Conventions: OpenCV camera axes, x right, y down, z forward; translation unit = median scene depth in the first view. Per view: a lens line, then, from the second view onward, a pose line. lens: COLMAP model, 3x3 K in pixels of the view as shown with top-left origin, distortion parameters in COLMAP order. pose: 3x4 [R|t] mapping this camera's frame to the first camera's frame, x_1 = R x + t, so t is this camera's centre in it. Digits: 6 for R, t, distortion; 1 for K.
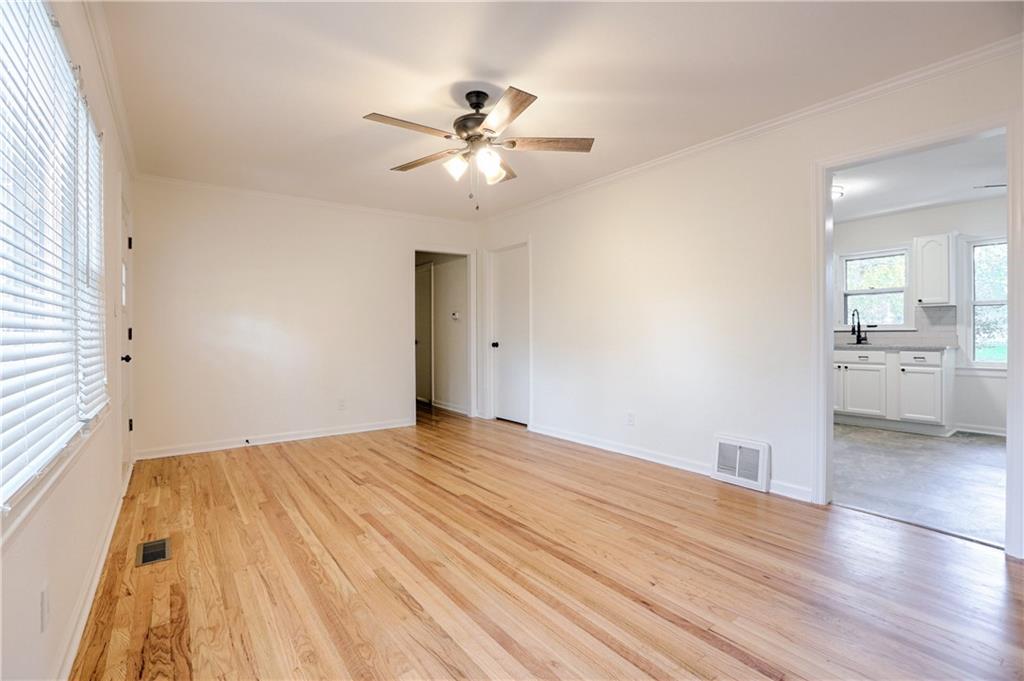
lens RADIAL K [[462.6, 0, 512.0], [0, 462.6, 340.5], [0, 0, 1]] dist [-0.001502, 0.000368]
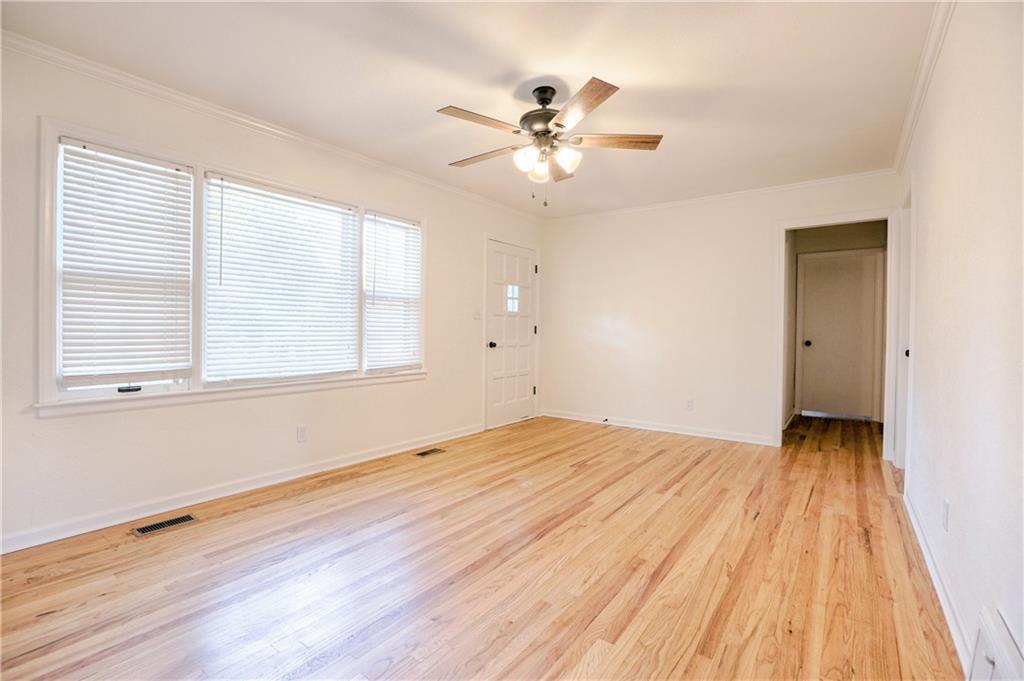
lens RADIAL K [[462.6, 0, 512.0], [0, 462.6, 340.5], [0, 0, 1]] dist [-0.001502, 0.000368]
pose [[0.261248, 0.011650, -0.965201, 0.747867], [-0.007370, 0.999922, 0.010074, -0.009368], [0.965244, 0.004482, 0.261314, 0.571011]]
